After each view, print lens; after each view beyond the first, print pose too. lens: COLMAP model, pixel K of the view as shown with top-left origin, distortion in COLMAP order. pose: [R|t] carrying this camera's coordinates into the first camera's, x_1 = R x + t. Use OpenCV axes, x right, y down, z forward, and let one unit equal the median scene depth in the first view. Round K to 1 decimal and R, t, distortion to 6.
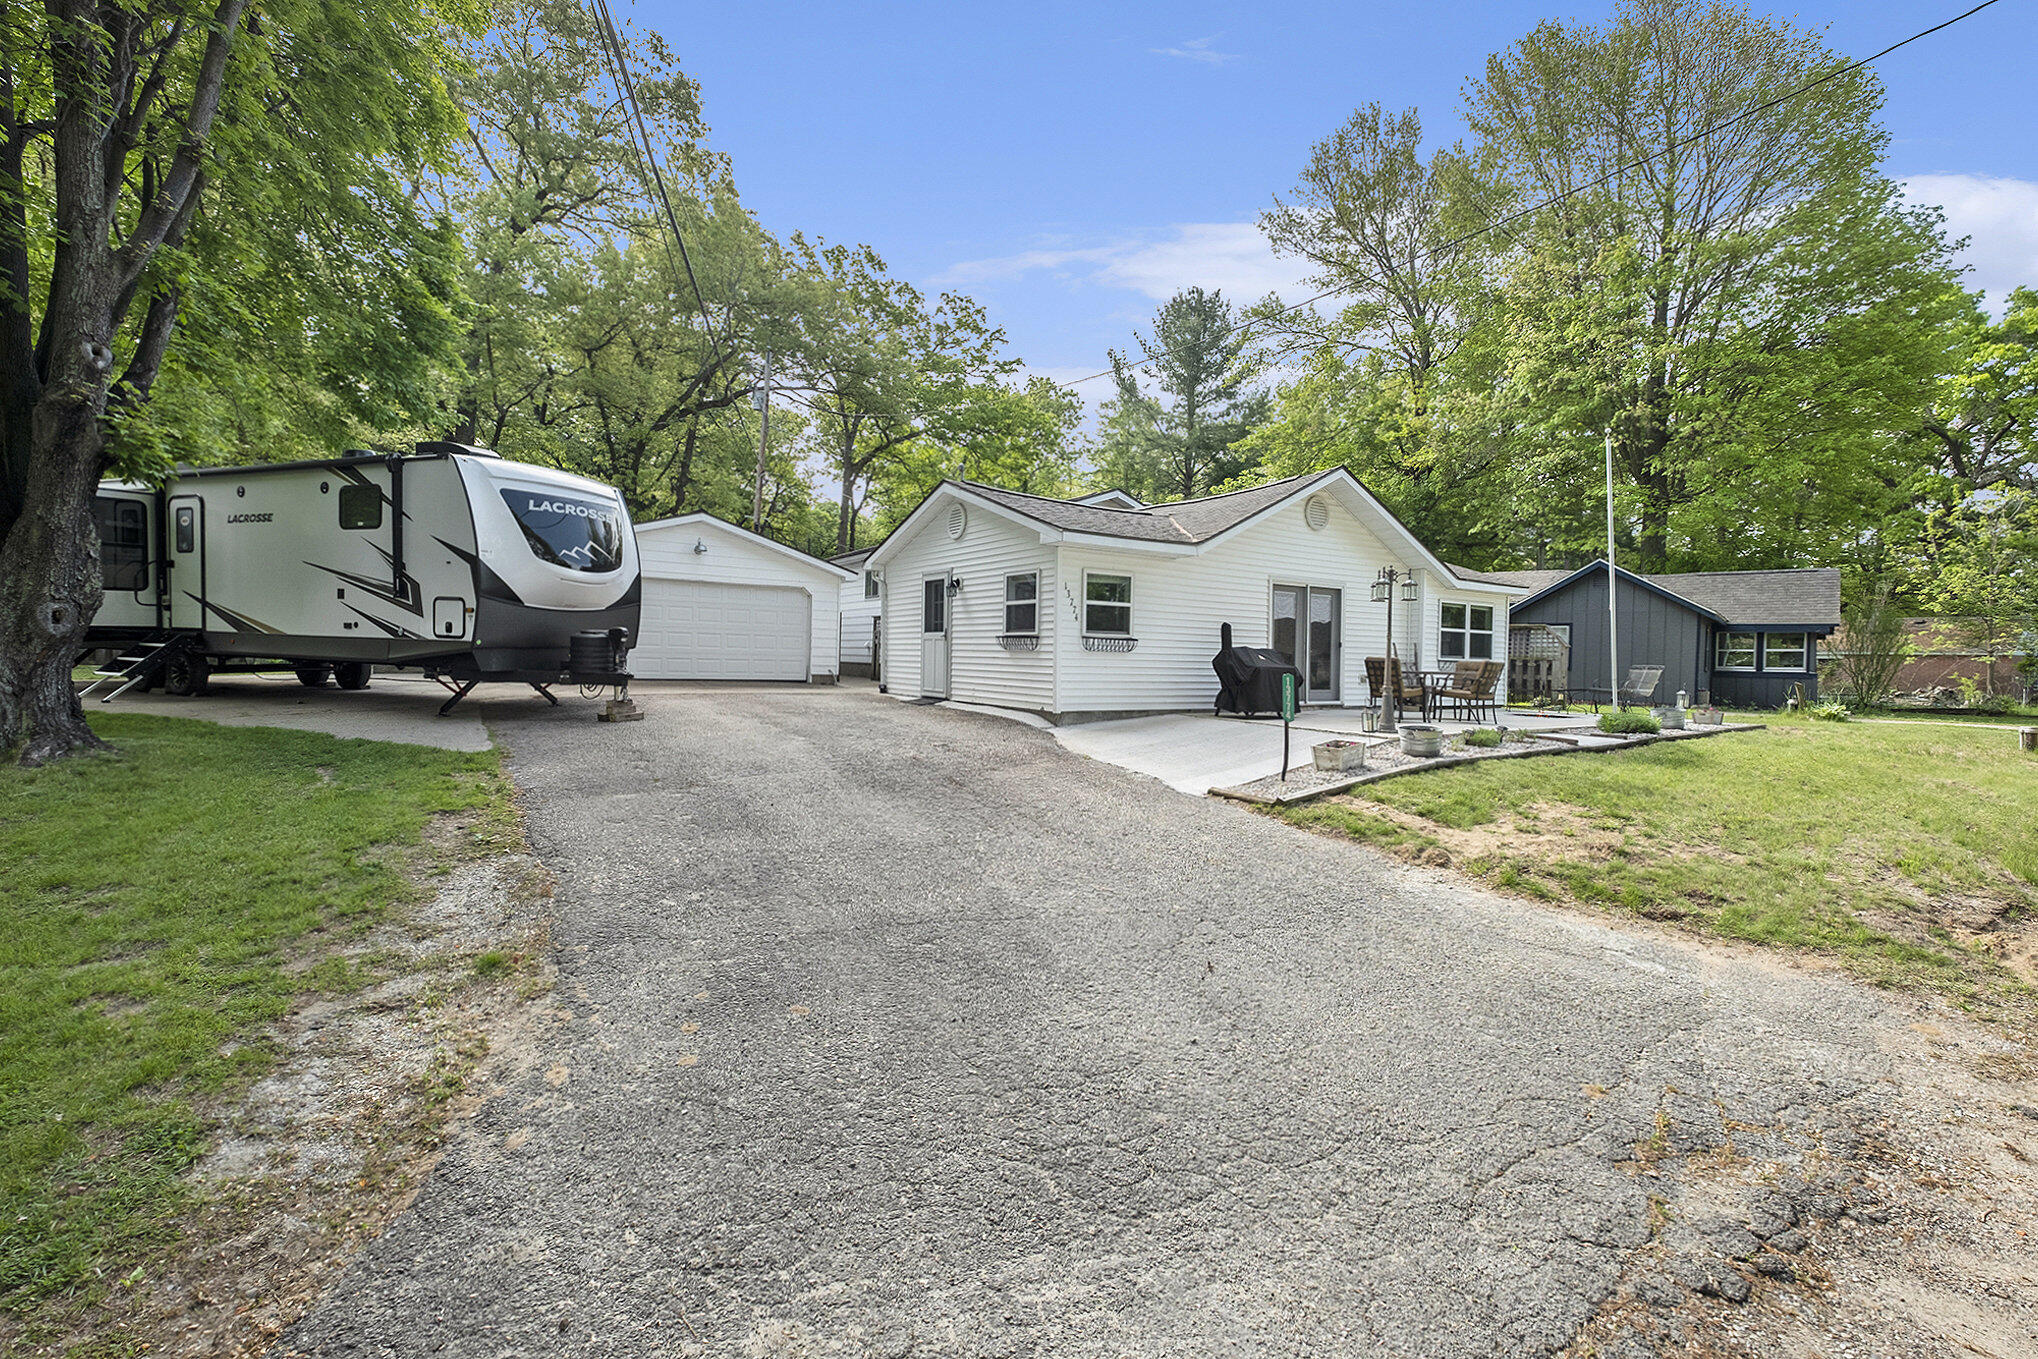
lens RADIAL K [[888.3, 0, 1077.3], [0, 888.3, 690.4], [0, 0, 1]] dist [0.036545, -0.000067]
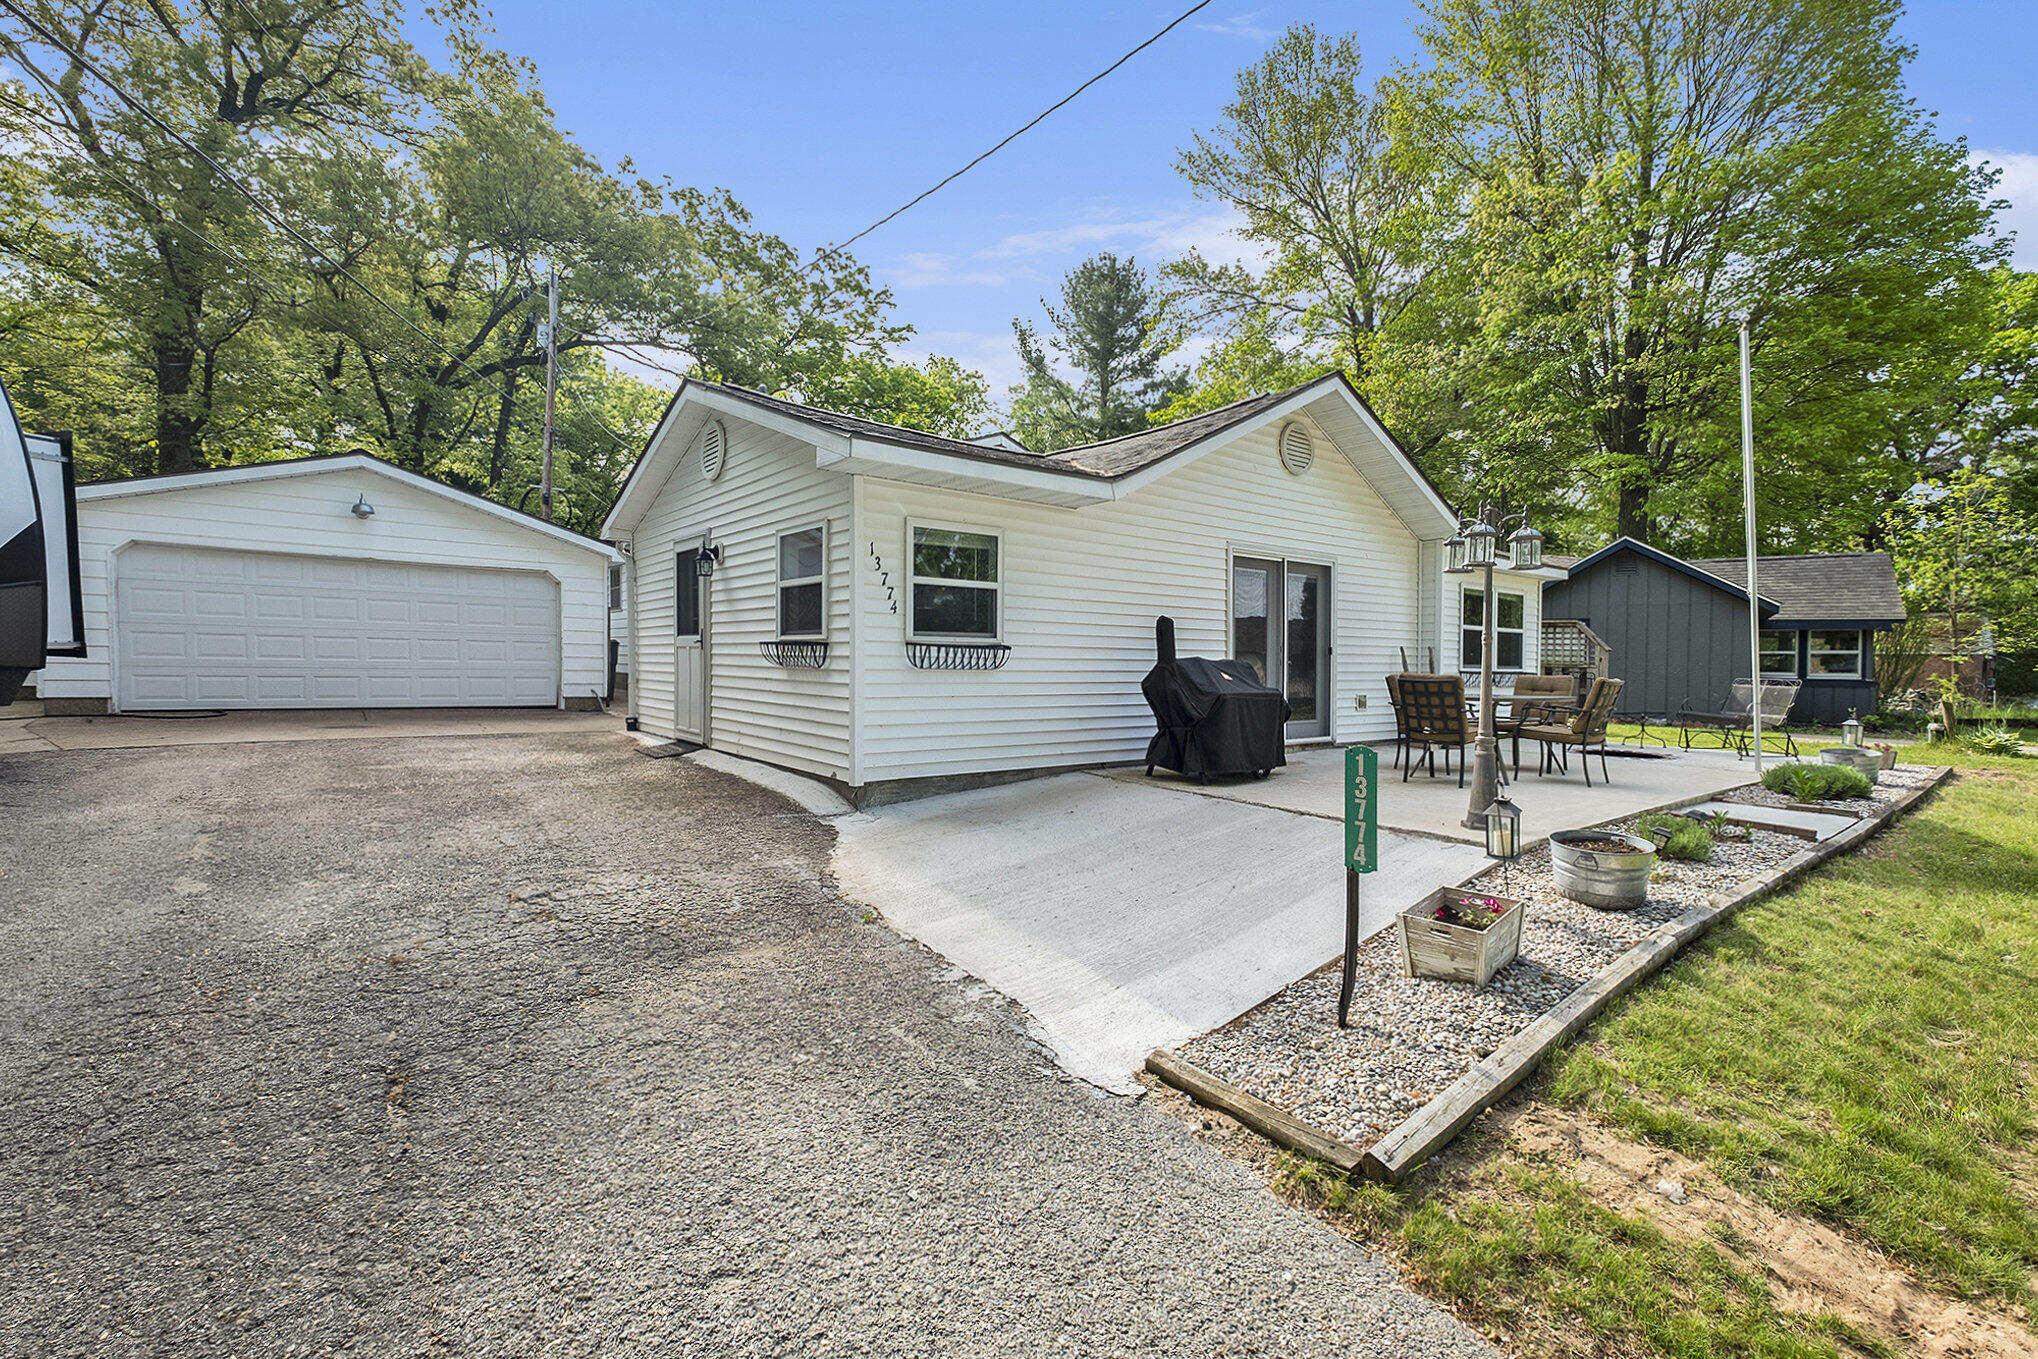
lens RADIAL K [[875.5, 0, 1019.0], [0, 875.5, 679.5], [0, 0, 1]] dist [-0.018783, 0.000120]
pose [[0.999654, -0.007767, 0.025149, 0.026323], [0.008077, 0.999892, -0.012255, -0.012984], [-0.025051, 0.012454, 0.999609, 0.195823]]
